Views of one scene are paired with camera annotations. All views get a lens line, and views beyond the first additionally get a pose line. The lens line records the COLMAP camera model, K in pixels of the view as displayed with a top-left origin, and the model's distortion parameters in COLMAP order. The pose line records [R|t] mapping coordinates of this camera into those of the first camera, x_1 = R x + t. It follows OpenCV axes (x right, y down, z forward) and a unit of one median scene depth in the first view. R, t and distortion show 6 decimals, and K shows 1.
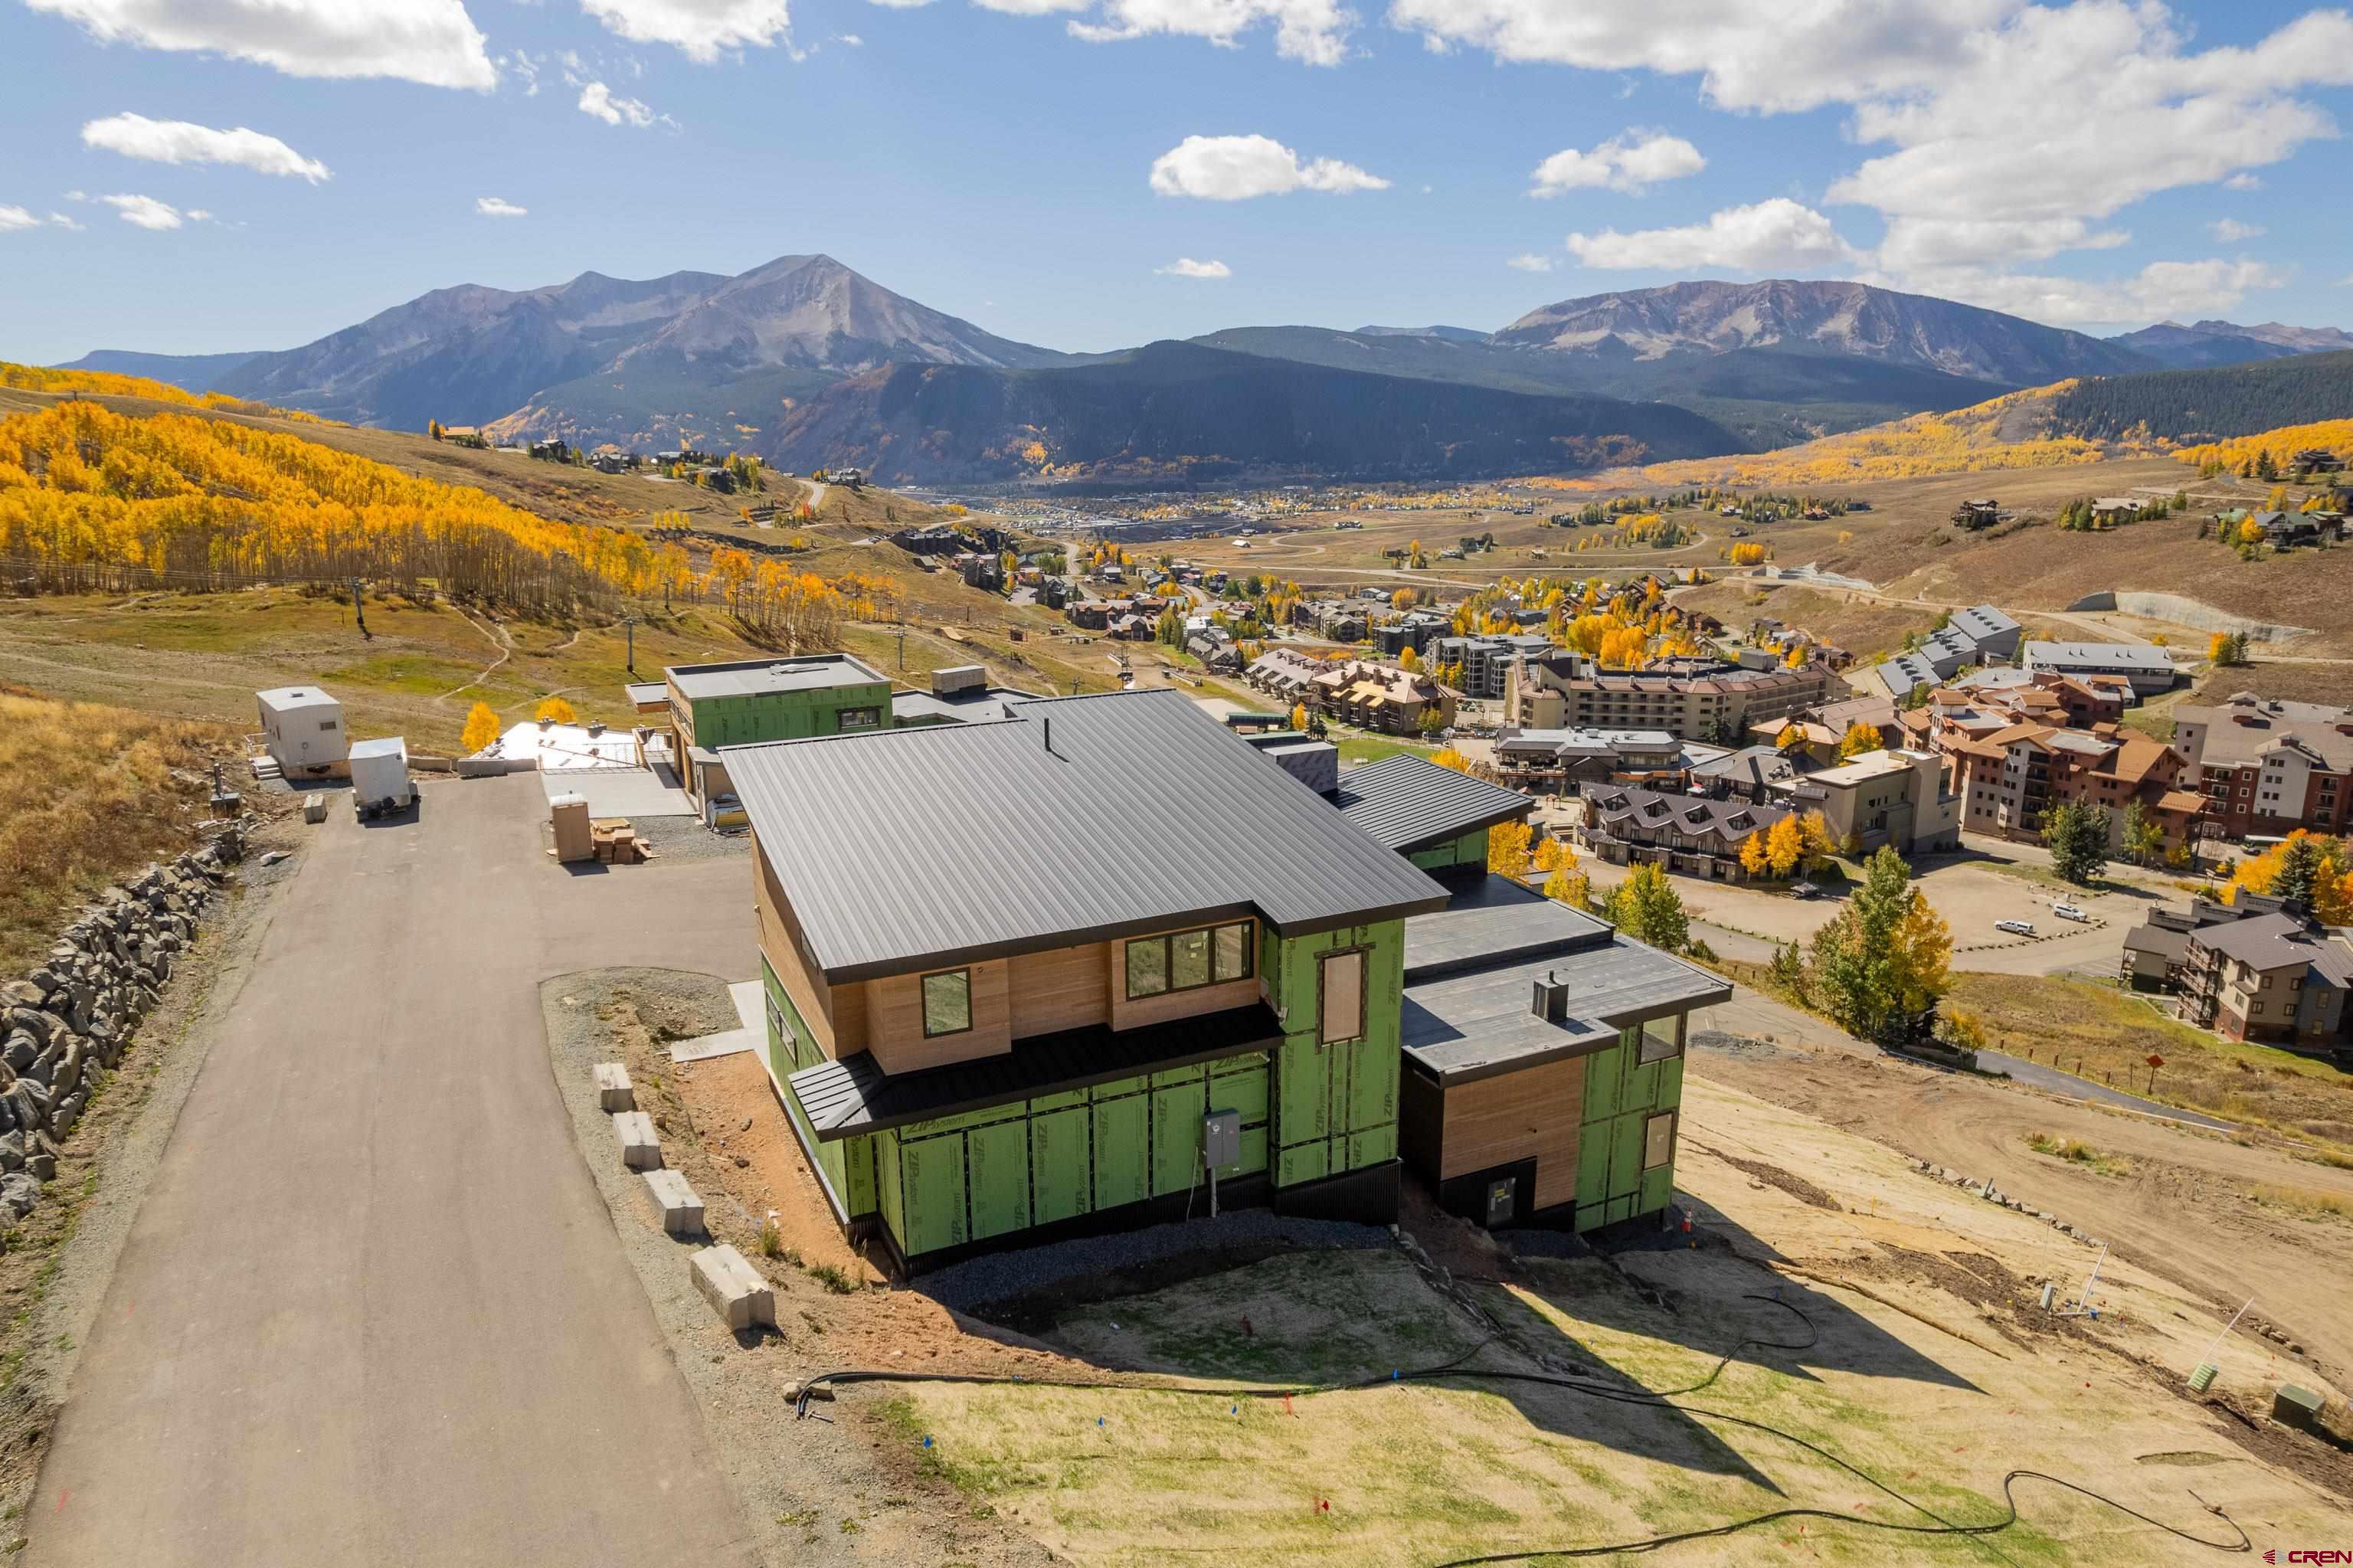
lens RADIAL K [[1505.4, 0, 1176.5], [0, 1505.4, 784.0], [0, 0, 1]] dist [-0.065656, 0.049050]
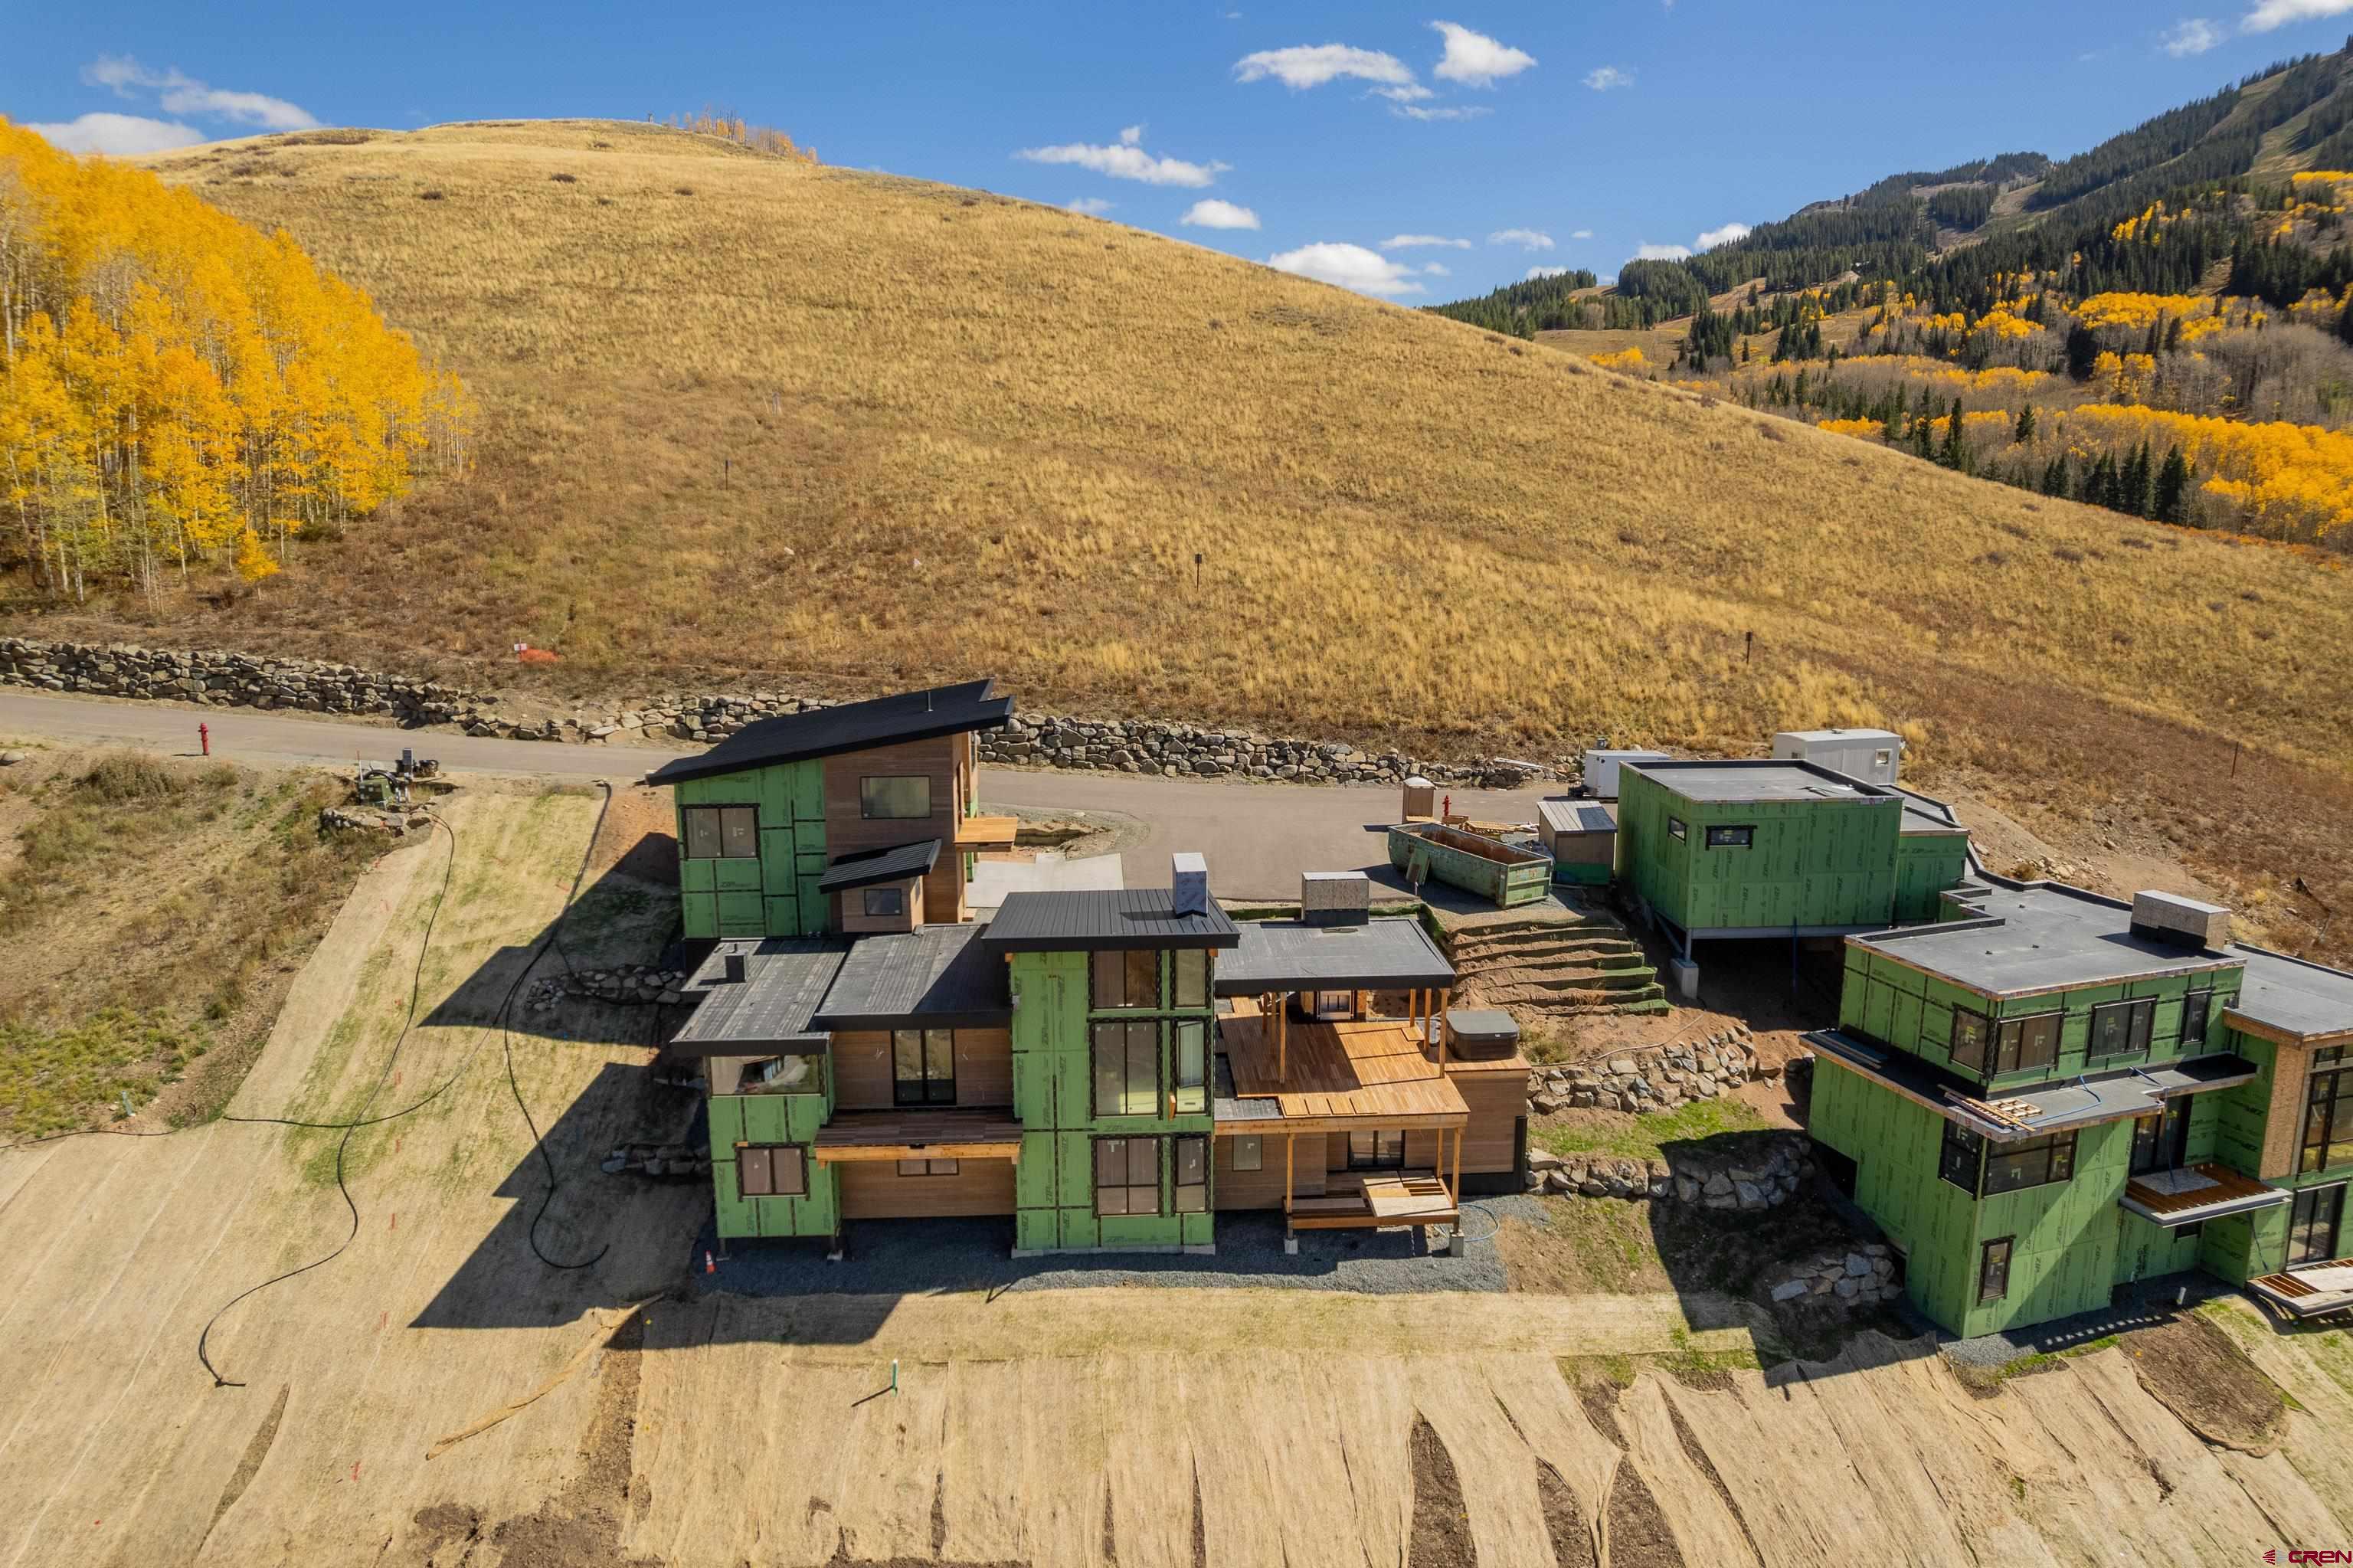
lens RADIAL K [[1503.7, 0, 1173.1], [0, 1503.7, 793.4], [0, 0, 1]] dist [-0.079641, 0.074545]
pose [[-0.380049, 0.189975, -0.905247, 0.065285], [-0.215613, 0.933525, 0.286430, -0.023202], [0.899485, 0.304040, -0.313824, 0.089343]]
